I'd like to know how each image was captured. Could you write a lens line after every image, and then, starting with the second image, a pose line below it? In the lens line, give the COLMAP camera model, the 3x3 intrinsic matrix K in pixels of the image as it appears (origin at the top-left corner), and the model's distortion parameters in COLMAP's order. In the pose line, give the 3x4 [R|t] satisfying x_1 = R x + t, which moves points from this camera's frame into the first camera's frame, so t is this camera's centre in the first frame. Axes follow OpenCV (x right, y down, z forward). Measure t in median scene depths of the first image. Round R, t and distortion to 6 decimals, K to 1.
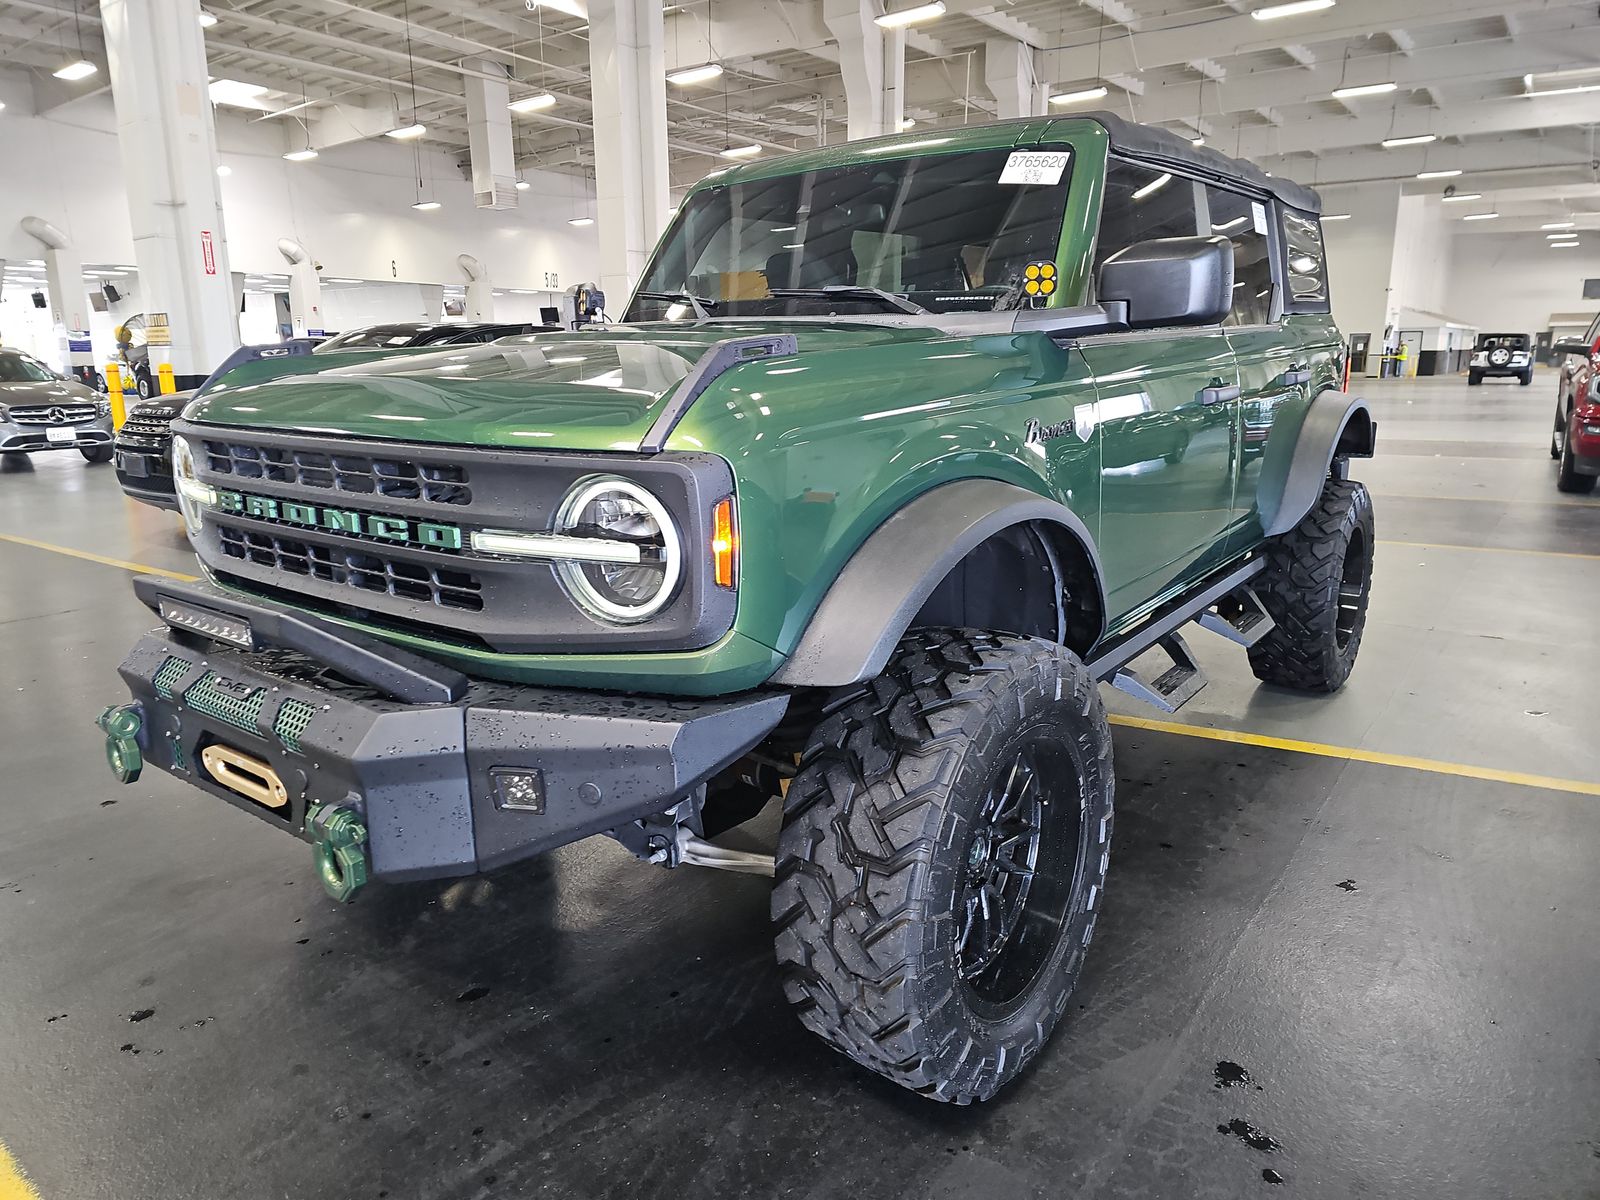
lens RADIAL K [[1148.6, 0, 800.0], [0, 1148.6, 600.0], [0, 0, 1]] dist [0.056993, -0.054618]
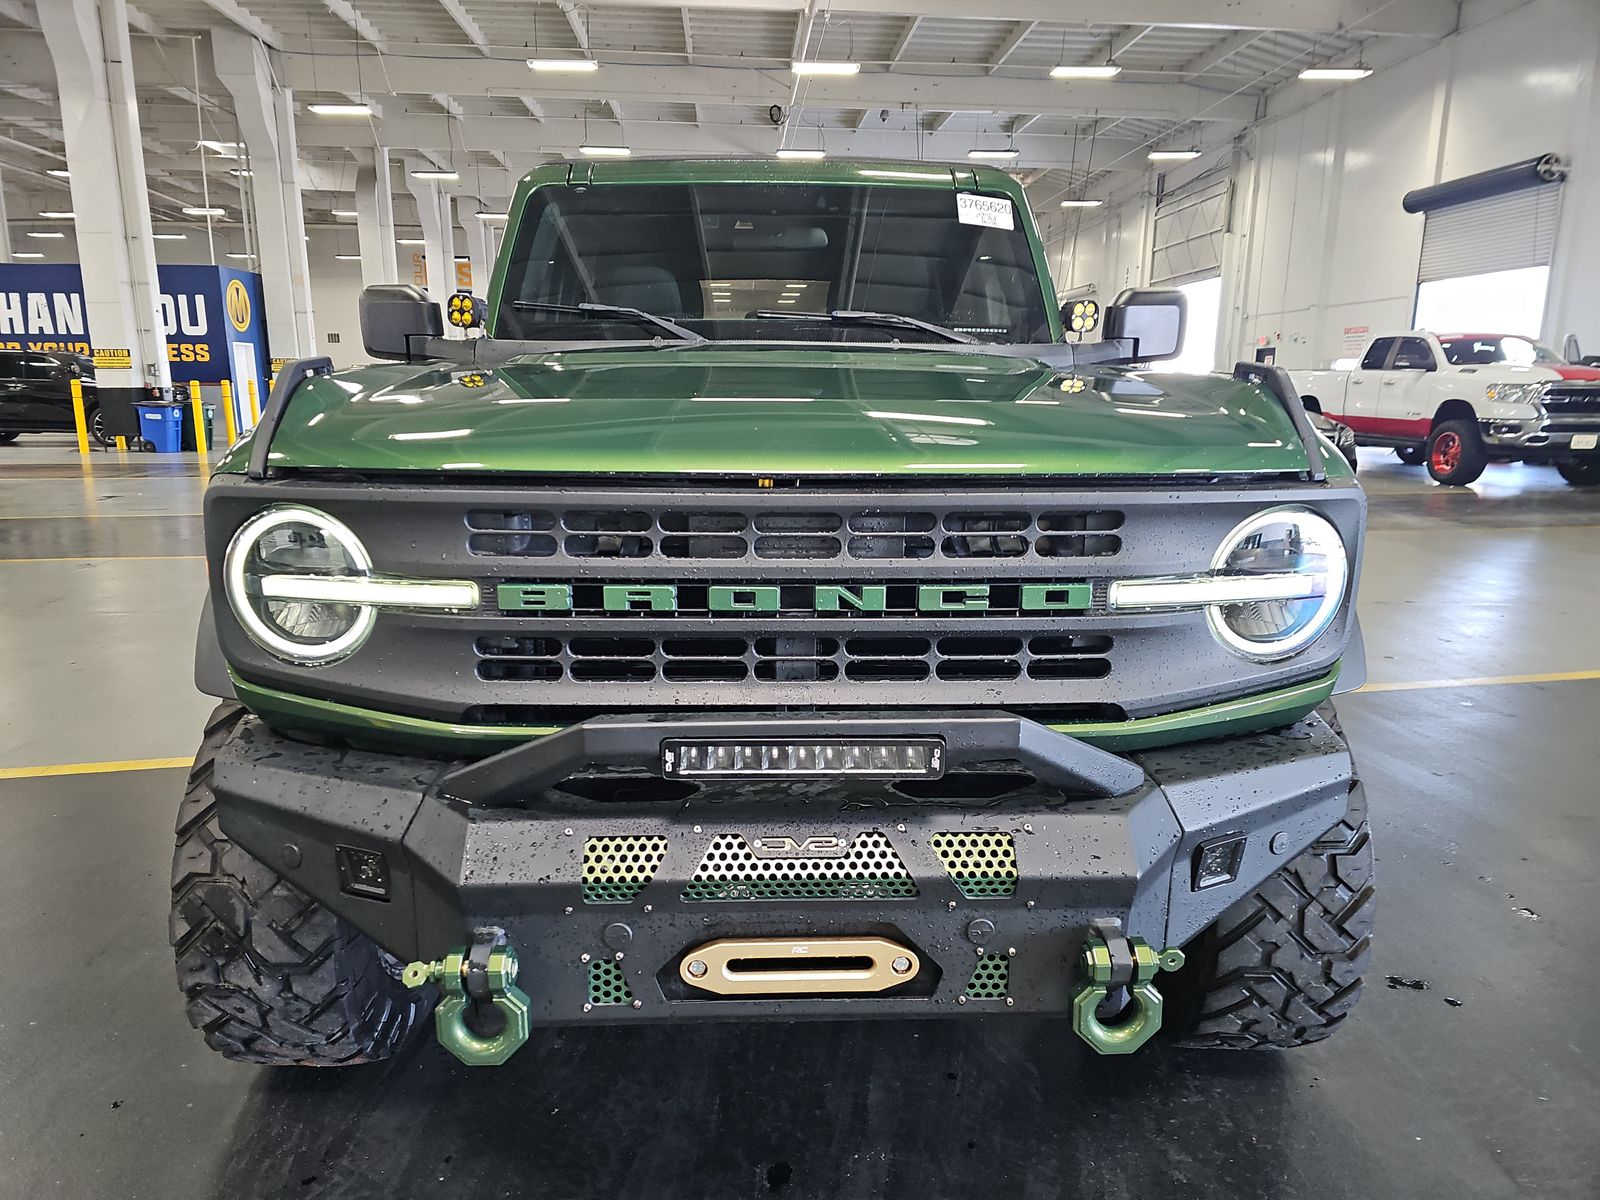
lens RADIAL K [[1142.1, 0, 796.0], [0, 1142.1, 626.1], [0, 0, 1]] dist [0.010538, -0.000832]
pose [[0.745227, -0.129141, 0.654186, -0.759865], [0.129530, 0.990415, 0.047958, -0.075244], [-0.654109, 0.048997, 0.754812, 0.378480]]
